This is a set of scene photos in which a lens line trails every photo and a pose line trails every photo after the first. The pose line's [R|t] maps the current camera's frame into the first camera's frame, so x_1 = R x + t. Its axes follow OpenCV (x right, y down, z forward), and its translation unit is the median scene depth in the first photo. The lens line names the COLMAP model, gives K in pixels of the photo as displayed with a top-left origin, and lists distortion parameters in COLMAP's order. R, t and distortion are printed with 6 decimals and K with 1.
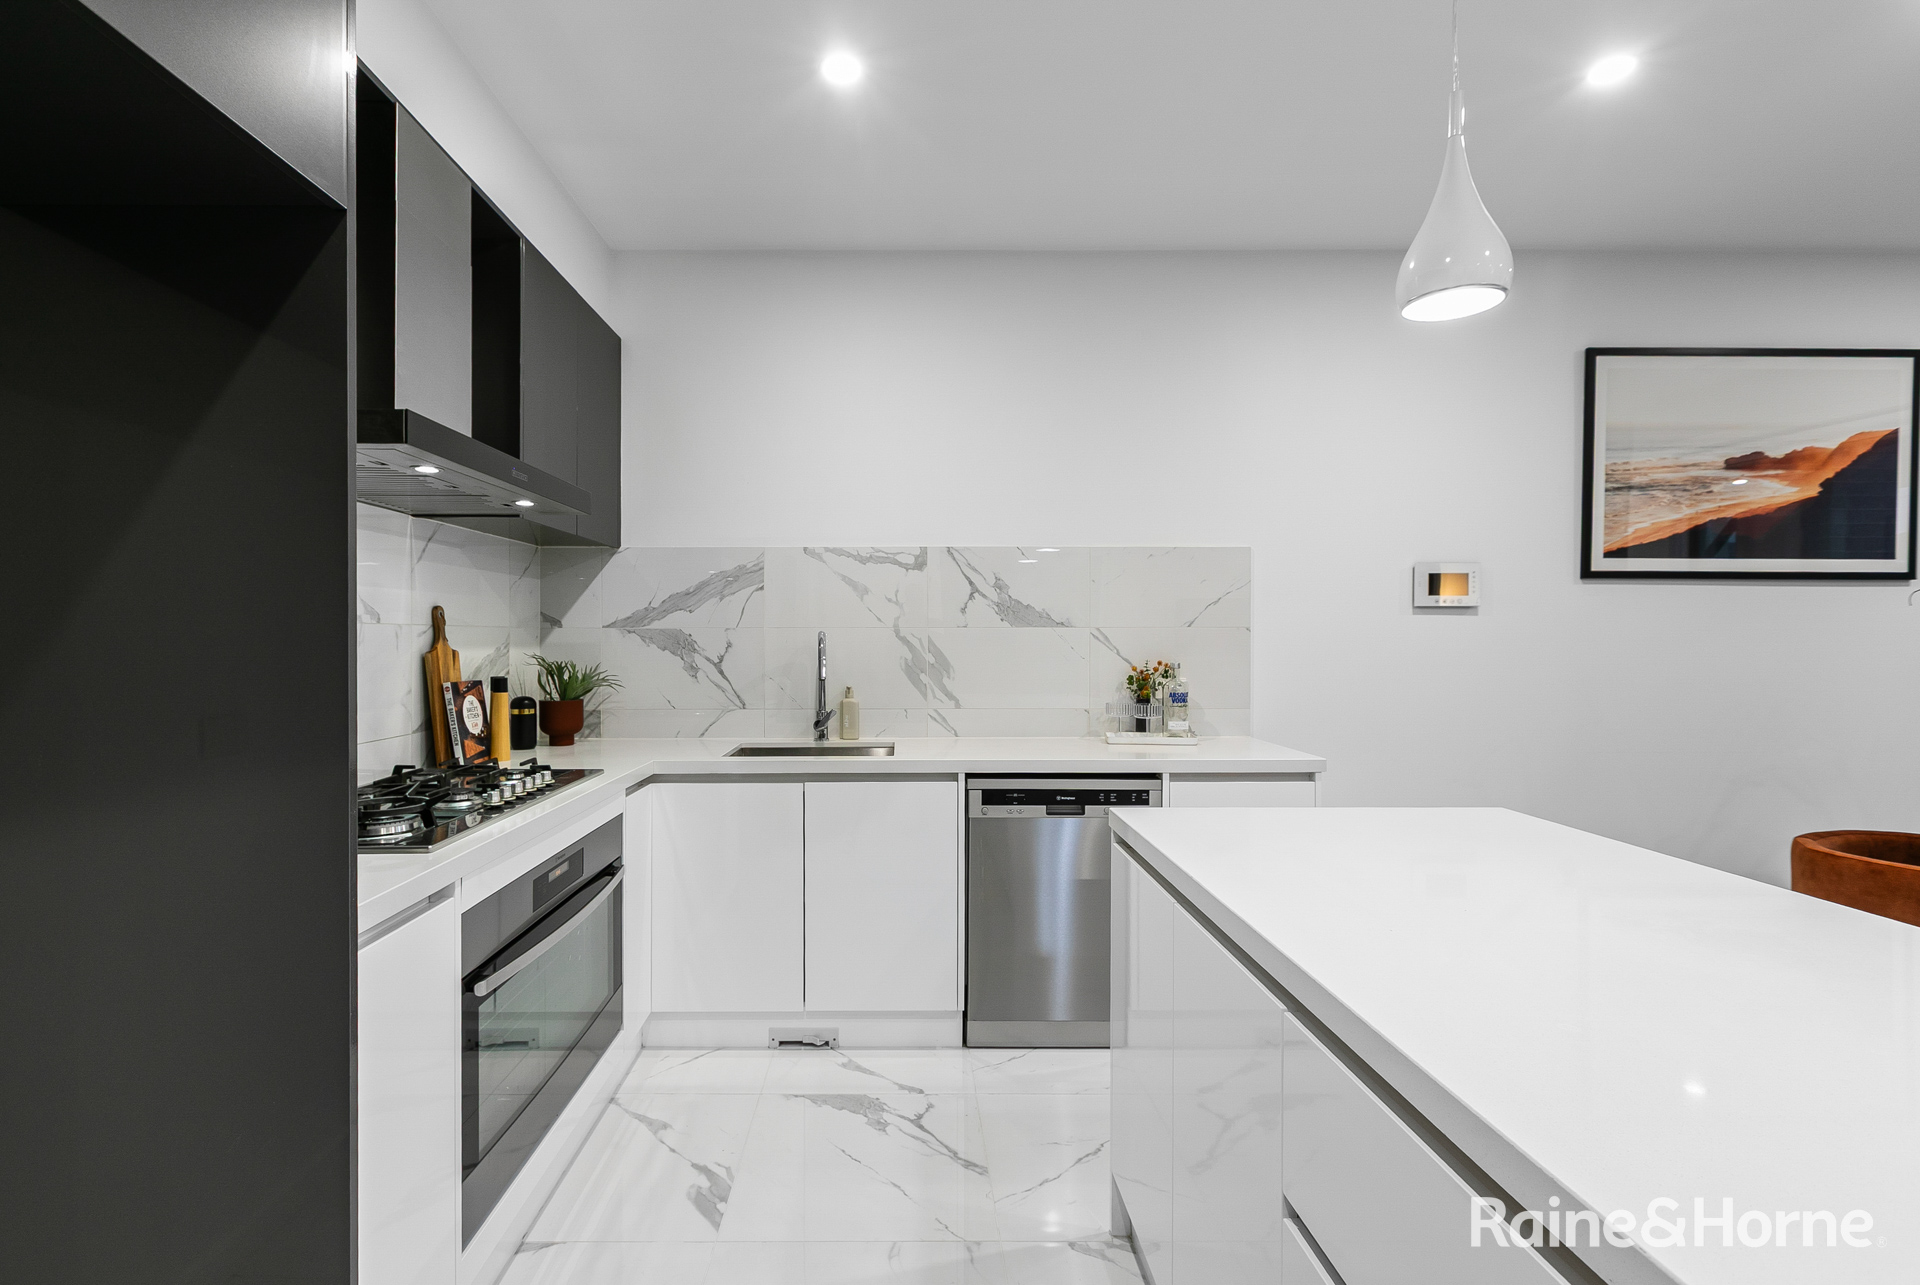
lens RADIAL K [[886.6, 0, 902.1], [0, 886.6, 646.7], [0, 0, 1]] dist [-0.001347, -0.000471]
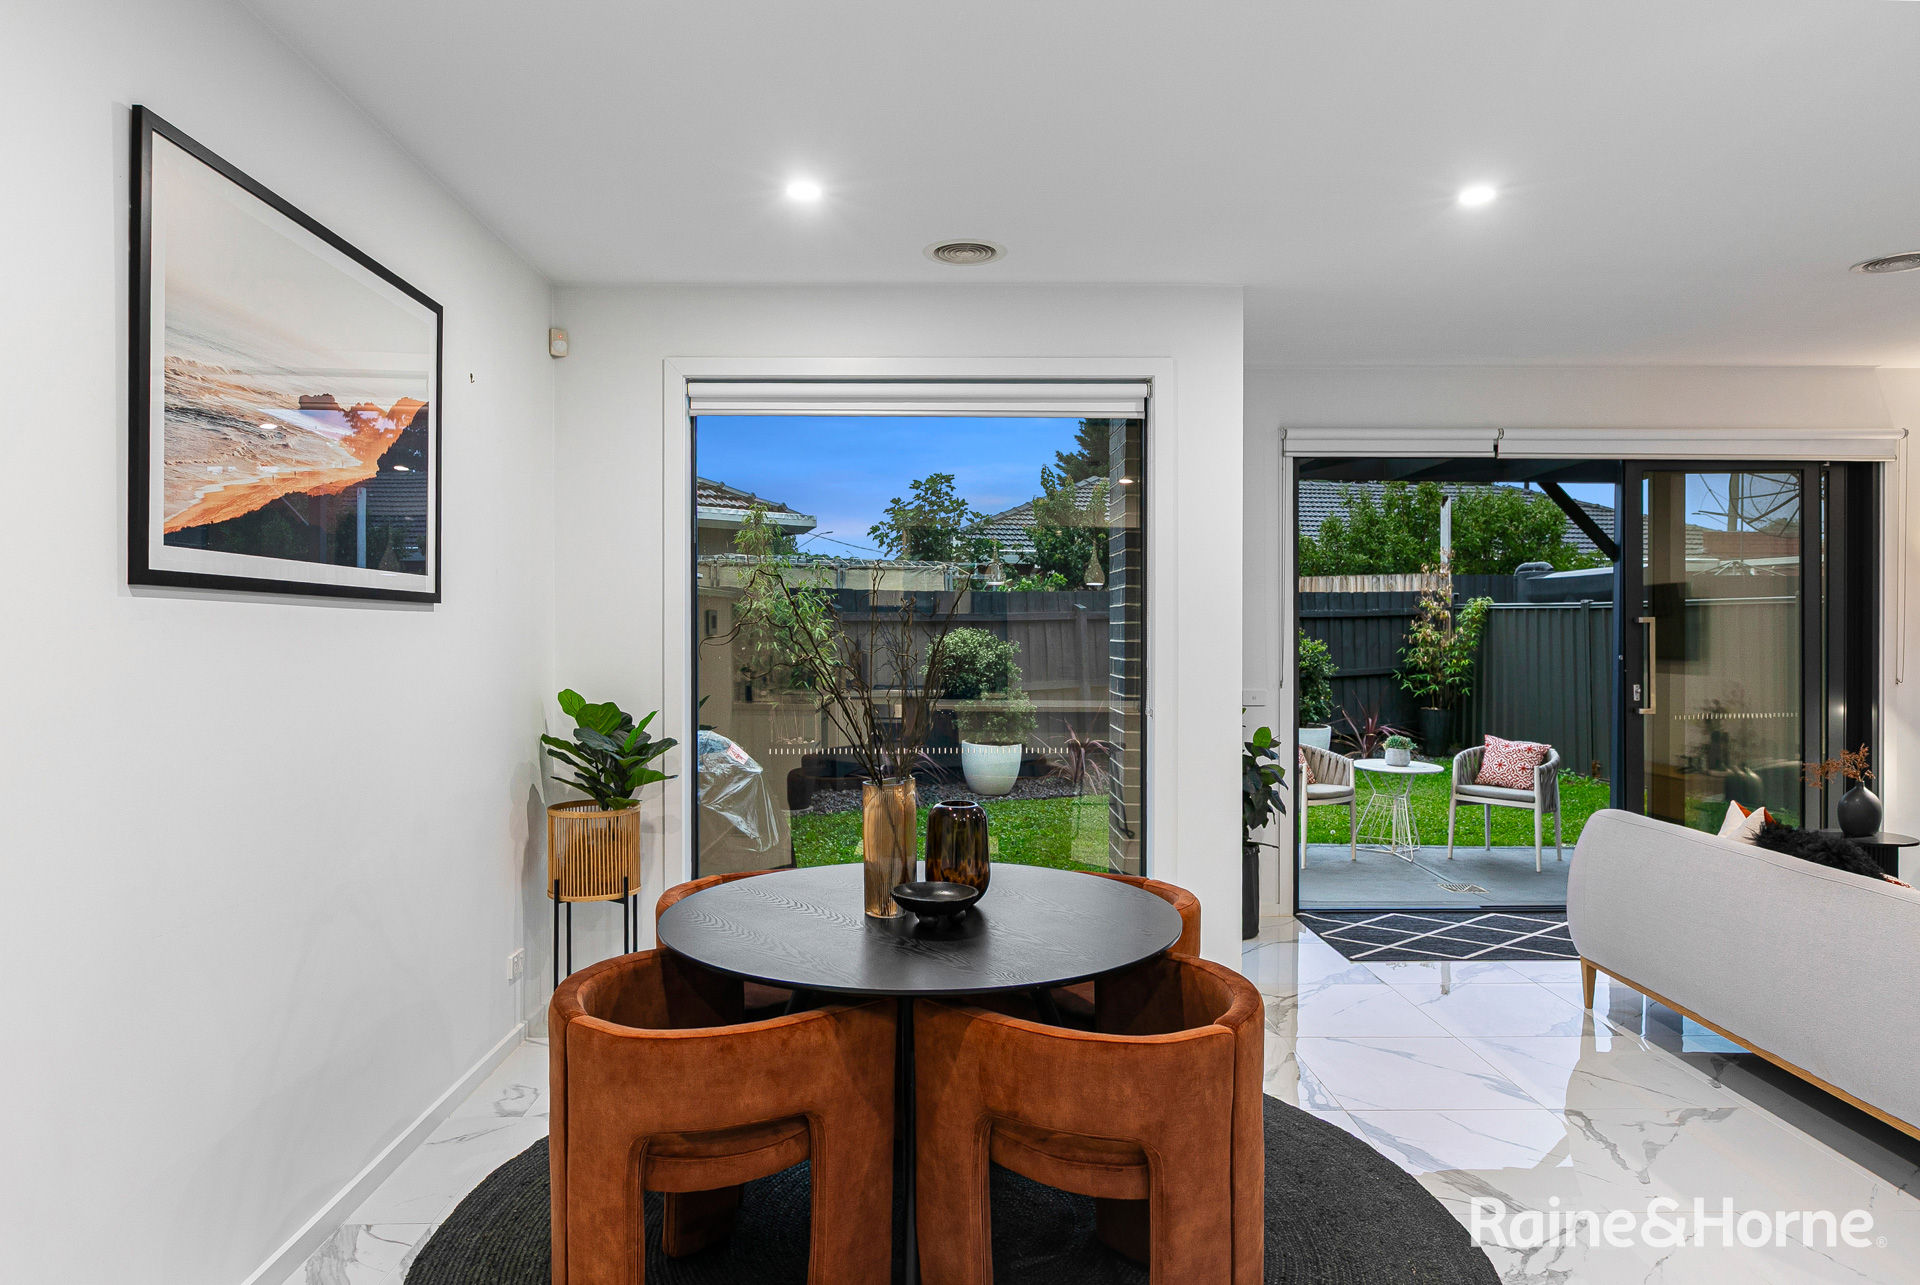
lens RADIAL K [[1144.4, 0, 960.0], [0, 1144.4, 642.5], [0, 0, 1]] dist [0.001133, -0.000909]
pose [[-0.017820, -0.011665, 0.999773, 0.144207], [0.011942, 0.999858, 0.011879, -0.048177], [-0.999770, 0.012151, -0.017678, 0.568763]]
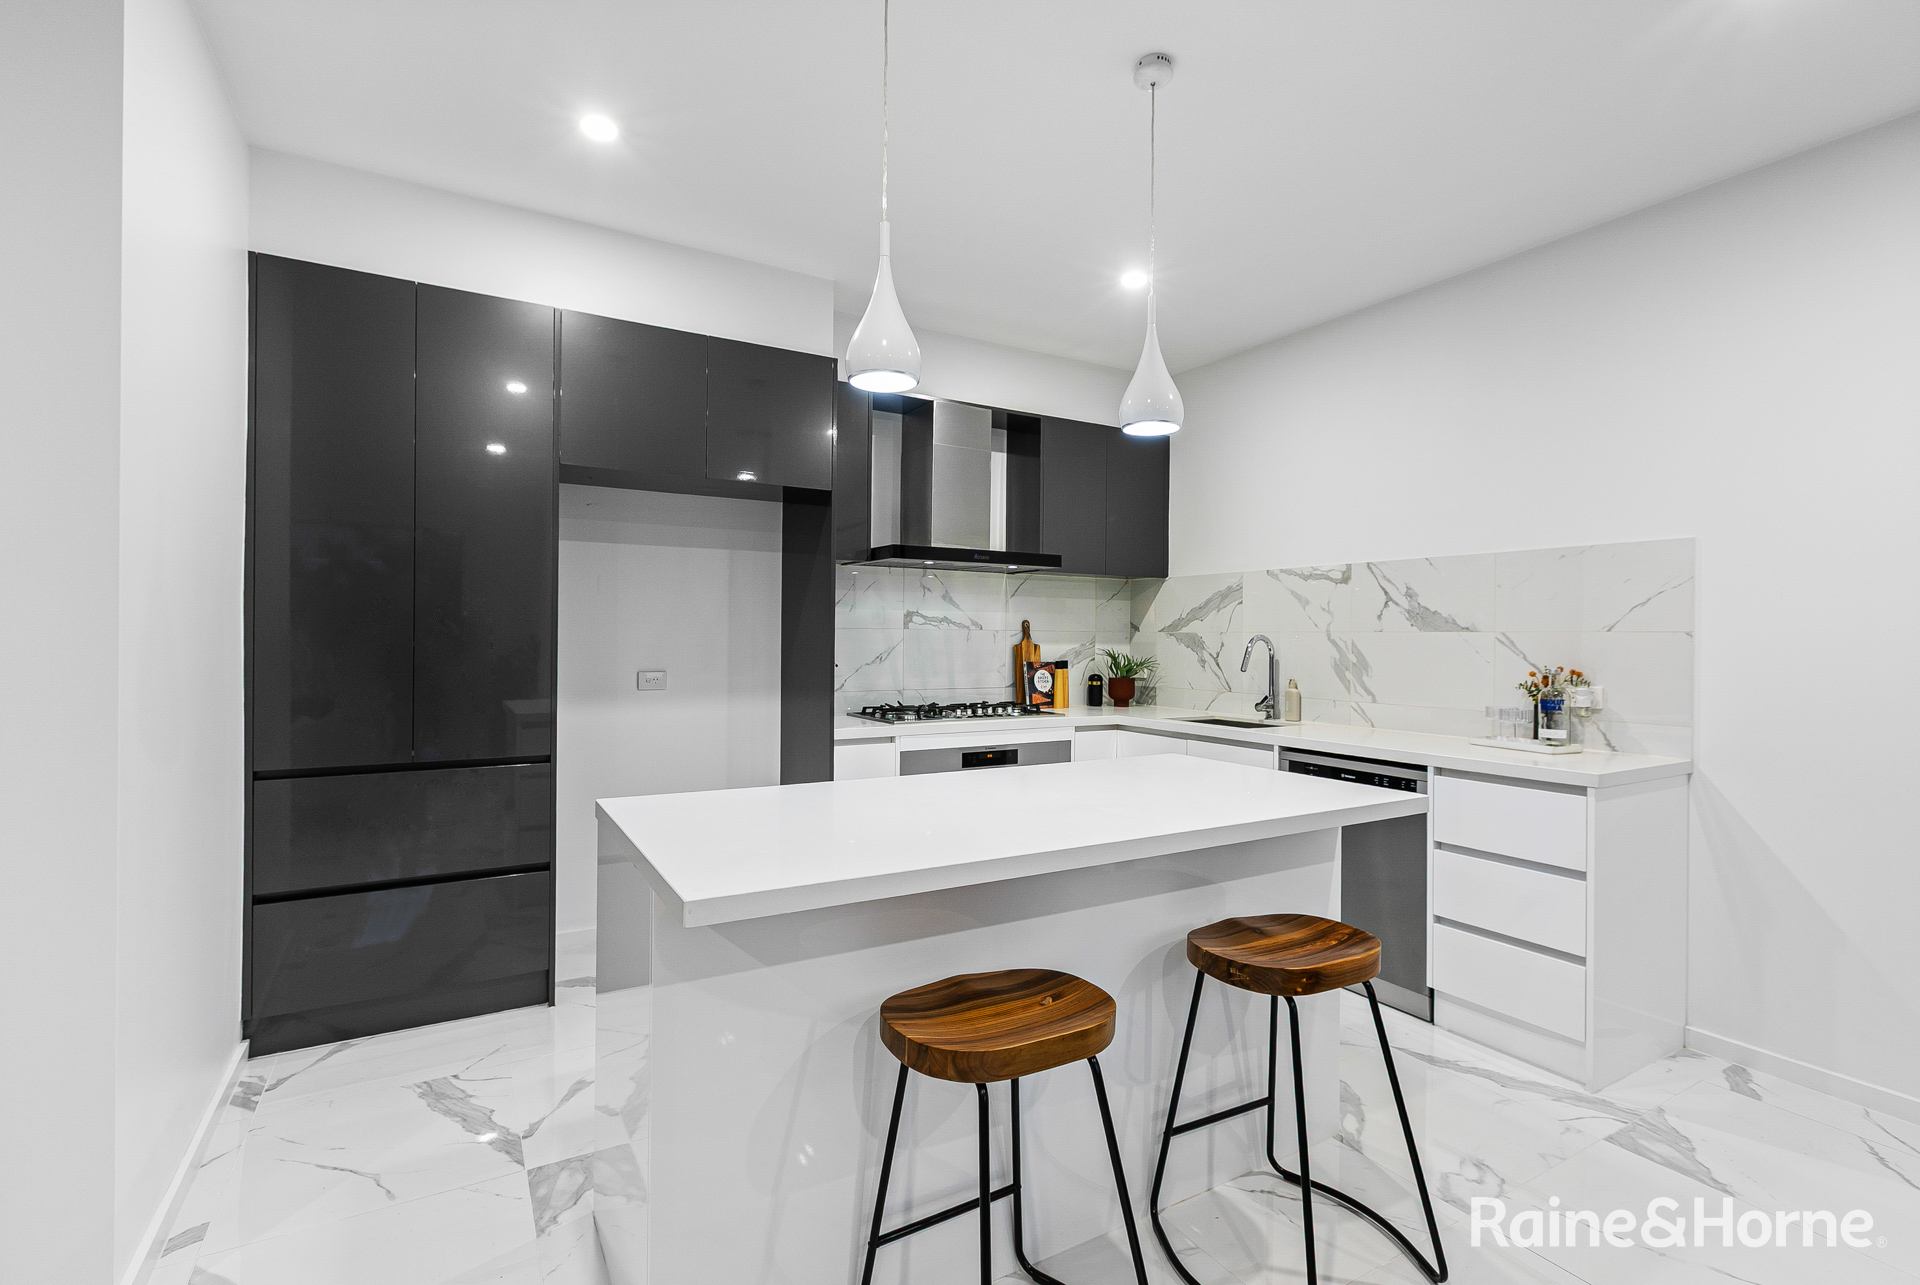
lens RADIAL K [[876.6, 0, 963.0], [0, 876.6, 634.1], [0, 0, 1]] dist [-0.002608, -0.000137]
pose [[0.508133, 0.002478, -0.861275, 0.766358], [-0.019348, 0.999776, -0.008539, 0.001010], [0.861061, 0.021003, 0.508067, -0.032316]]
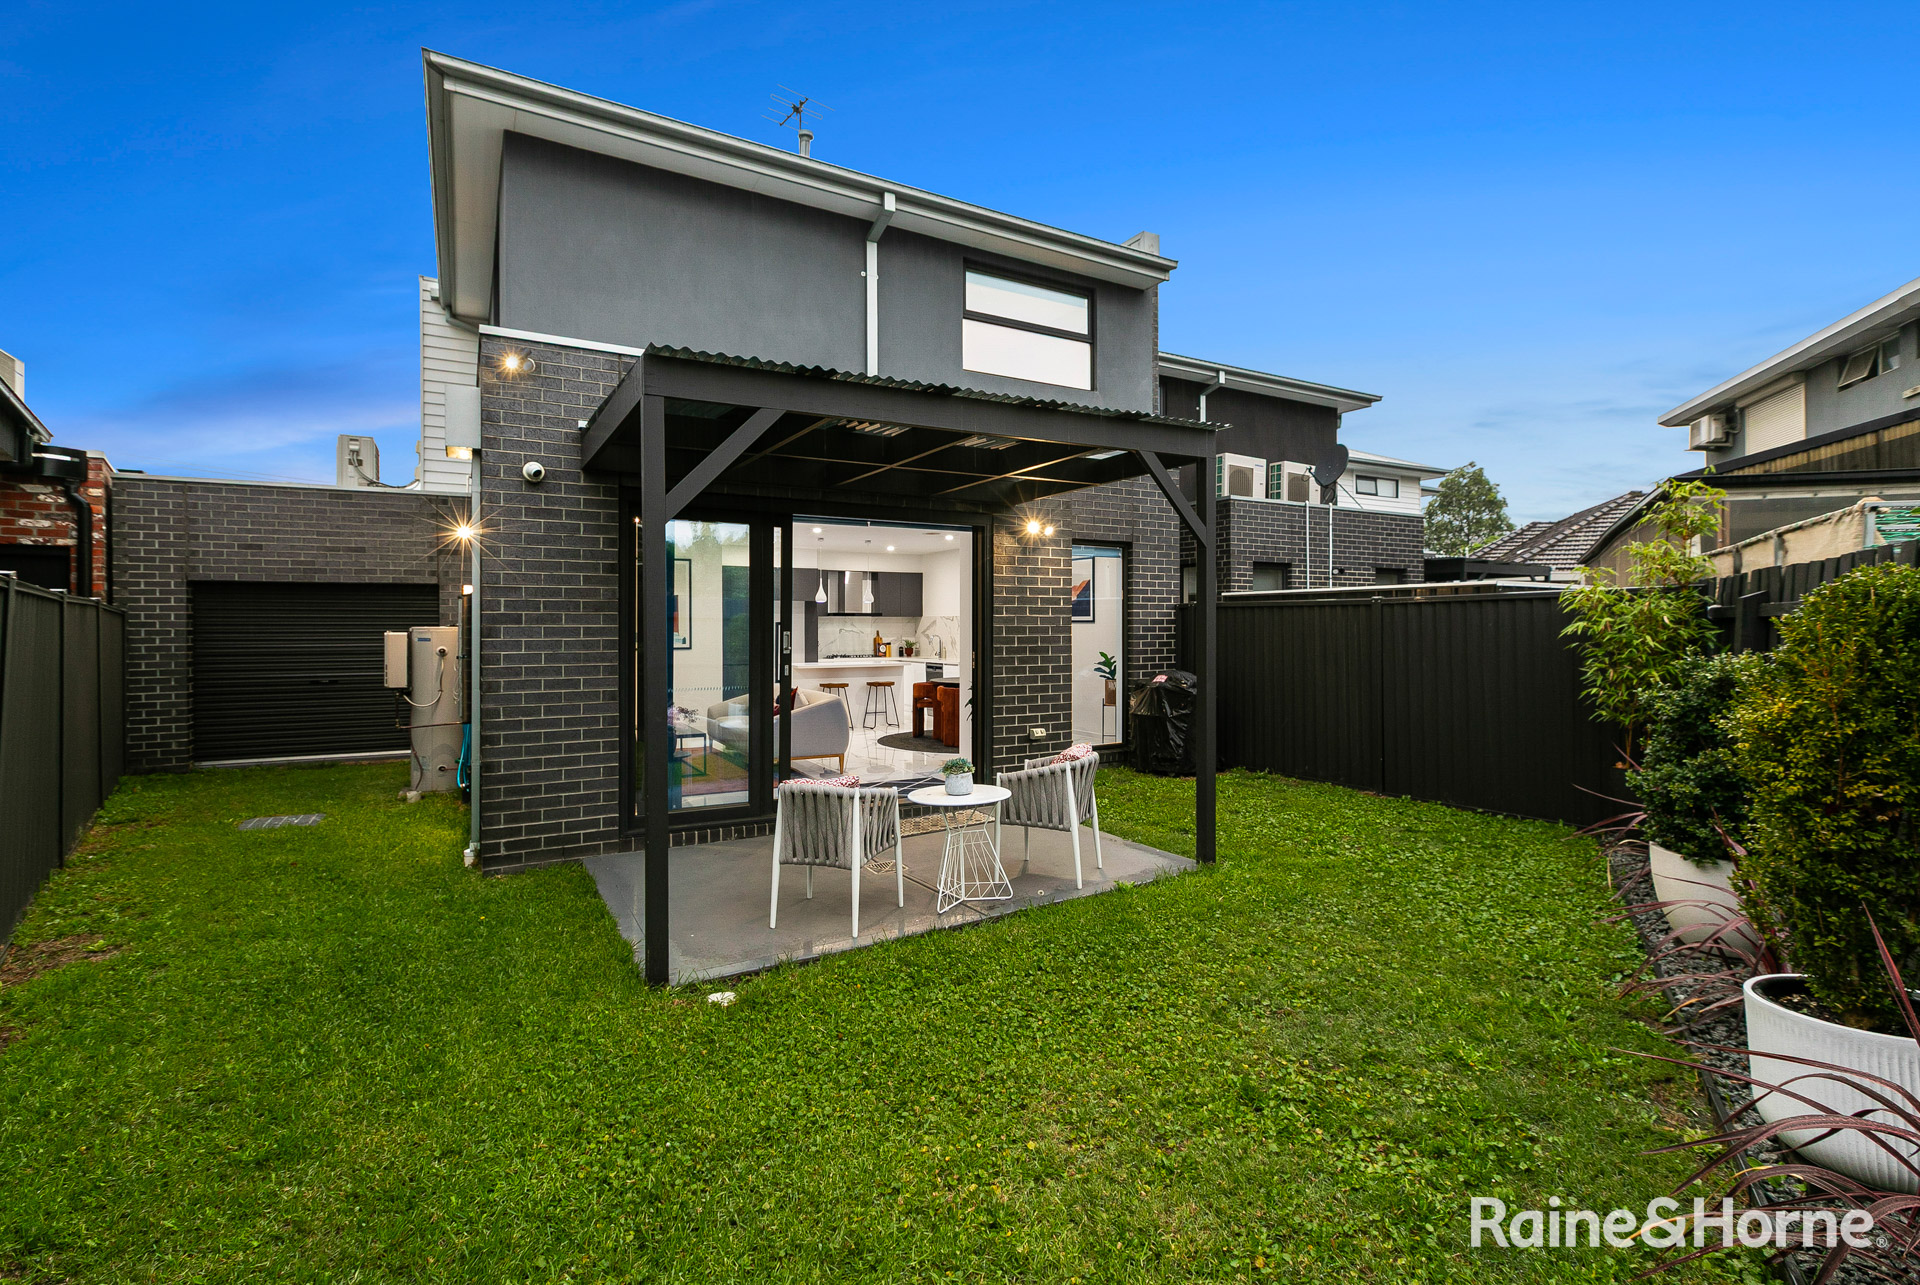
lens RADIAL K [[860.2, 0, 958.6], [0, 860.2, 633.4], [0, 0, 1]] dist [0.001551, -0.000195]
pose [[0.495051, 0.007584, -0.868831, 3.834619], [-0.011245, 0.999934, 0.002321, -0.034722], [0.868791, 0.008622, 0.495103, -1.138709]]
